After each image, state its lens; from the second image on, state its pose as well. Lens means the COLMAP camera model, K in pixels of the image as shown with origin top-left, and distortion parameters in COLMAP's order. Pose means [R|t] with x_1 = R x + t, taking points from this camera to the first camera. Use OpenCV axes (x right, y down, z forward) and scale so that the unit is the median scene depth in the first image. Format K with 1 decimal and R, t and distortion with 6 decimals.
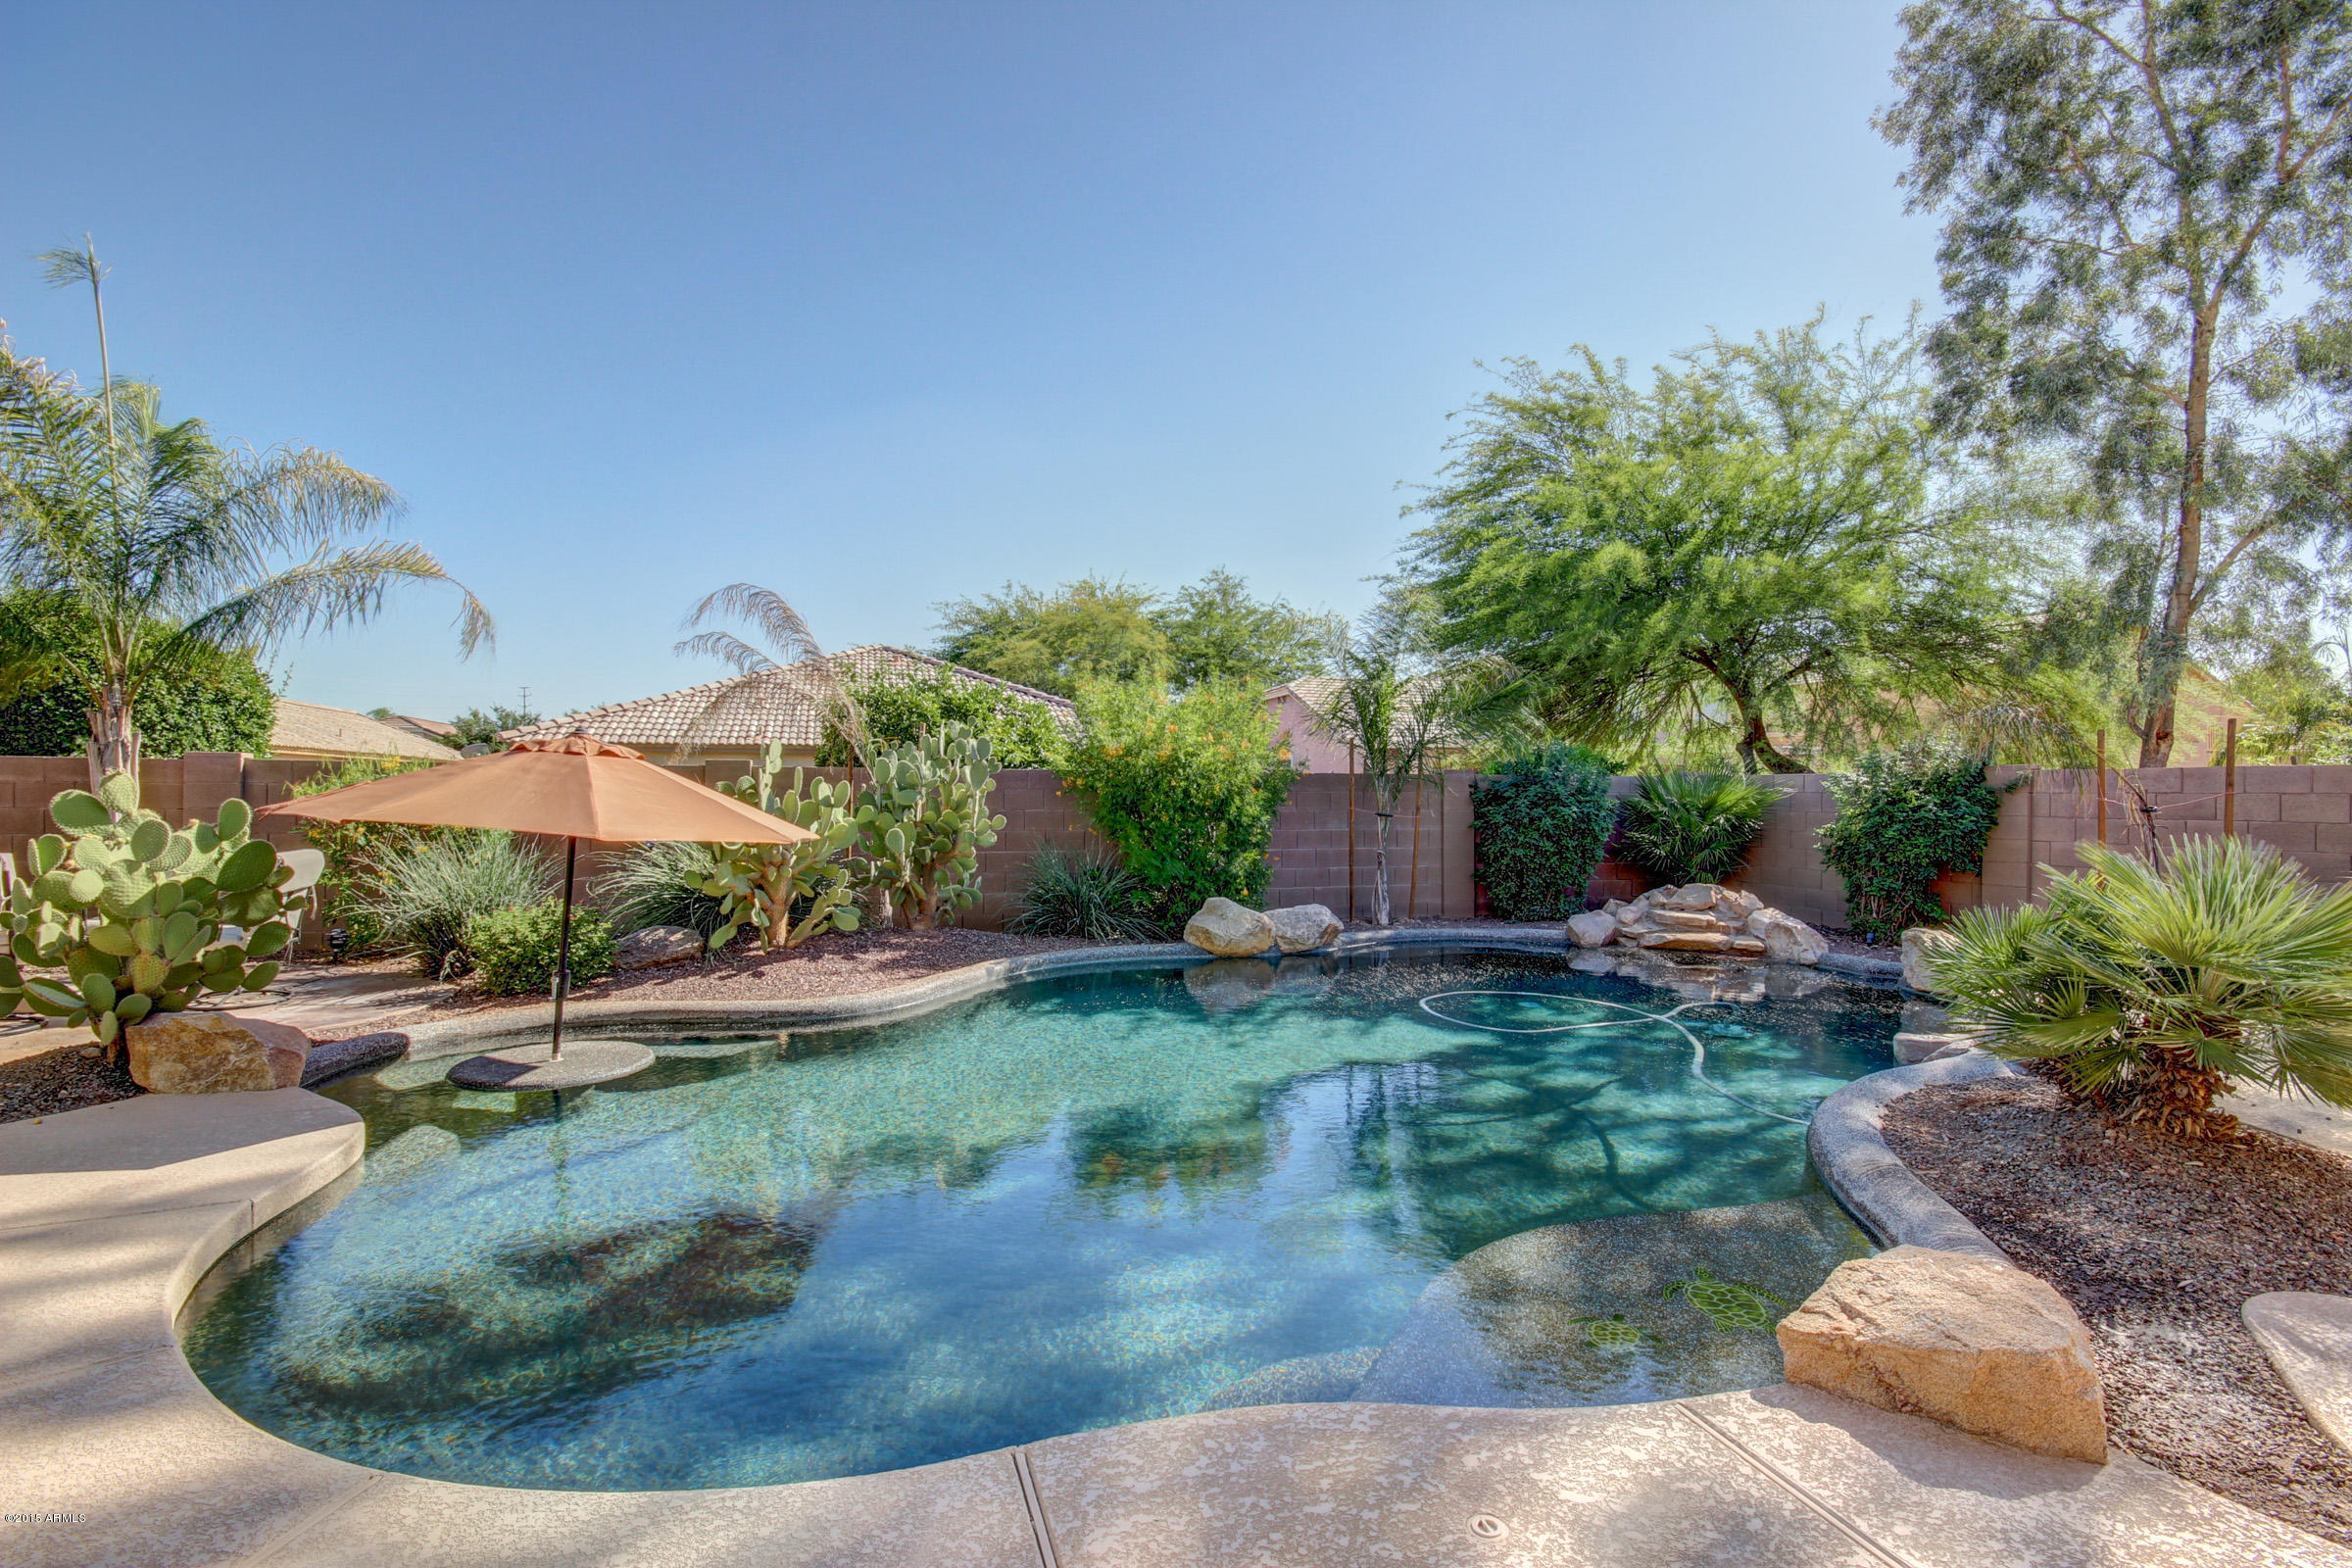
lens RADIAL K [[1064.8, 0, 1185.9], [0, 1064.8, 792.6], [0, 0, 1]] dist [0.011029, -0.002534]
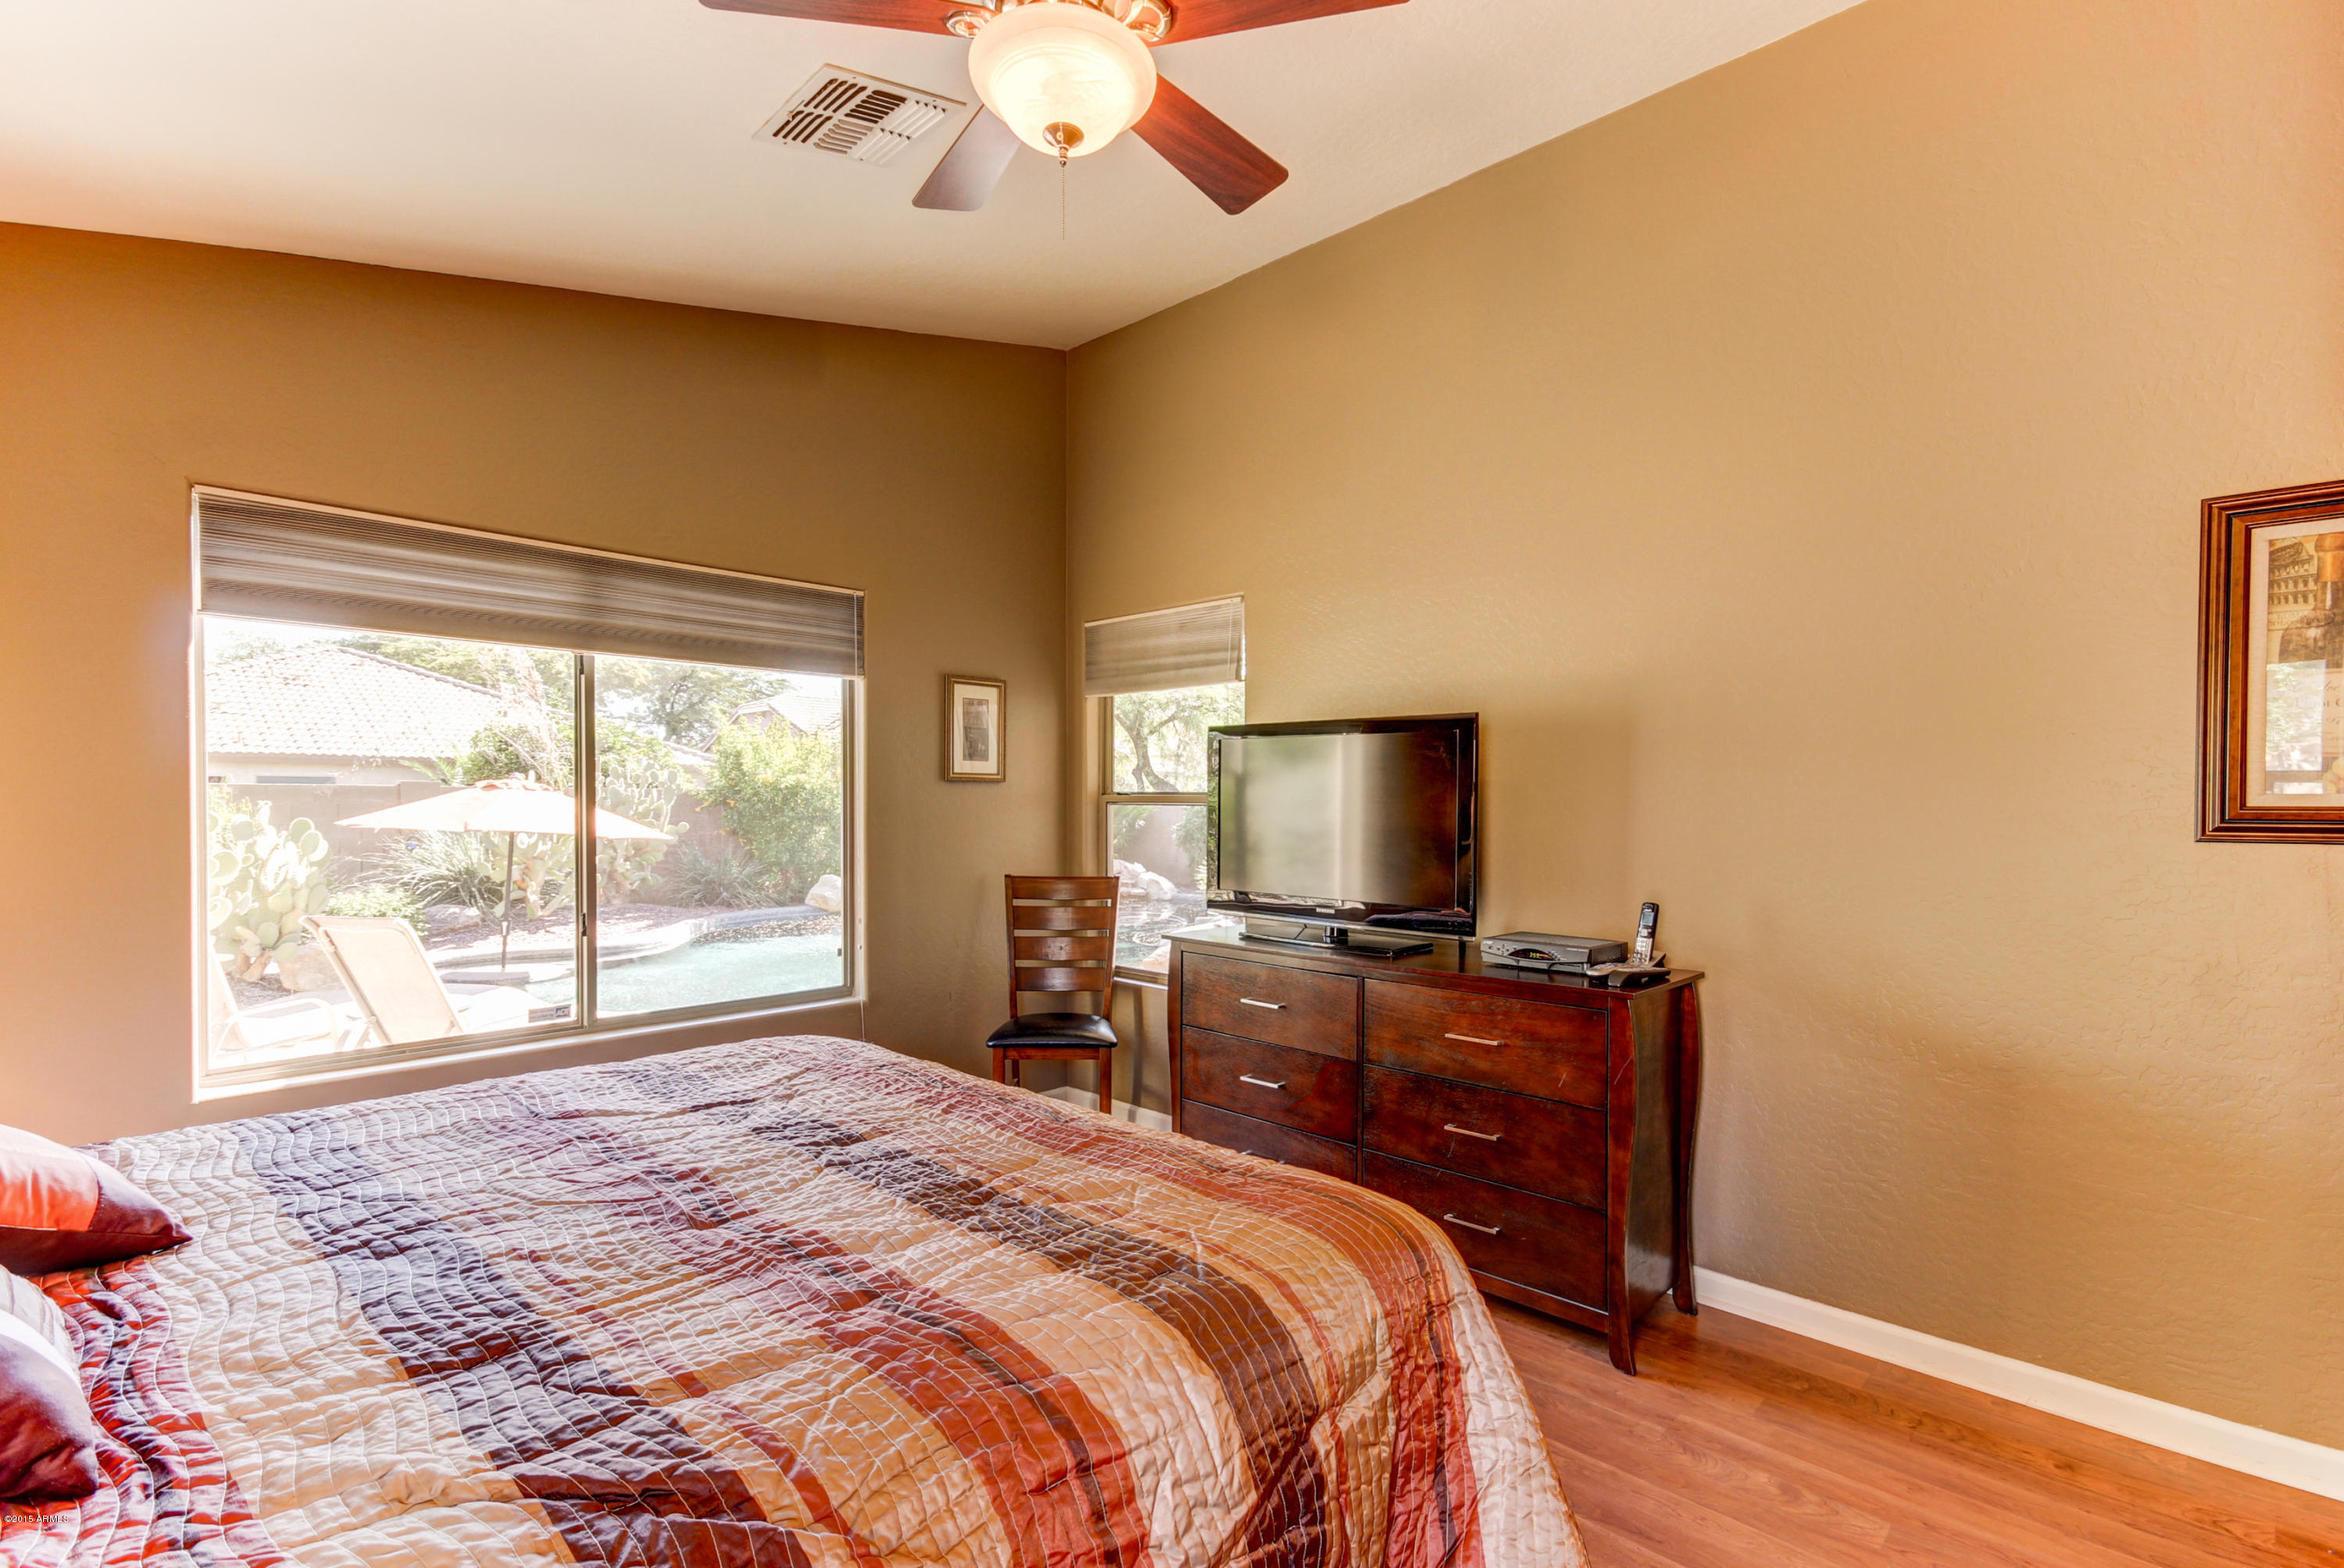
lens RADIAL K [[1061.1, 0, 1178.1], [0, 1061.1, 802.0], [0, 0, 1]] dist [0.011029, -0.002534]
pose [[0.869599, -0.001348, 0.493757, -0.263314], [-0.003368, 0.999957, 0.008662, -0.018885], [-0.493748, -0.009196, 0.869557, -0.522755]]
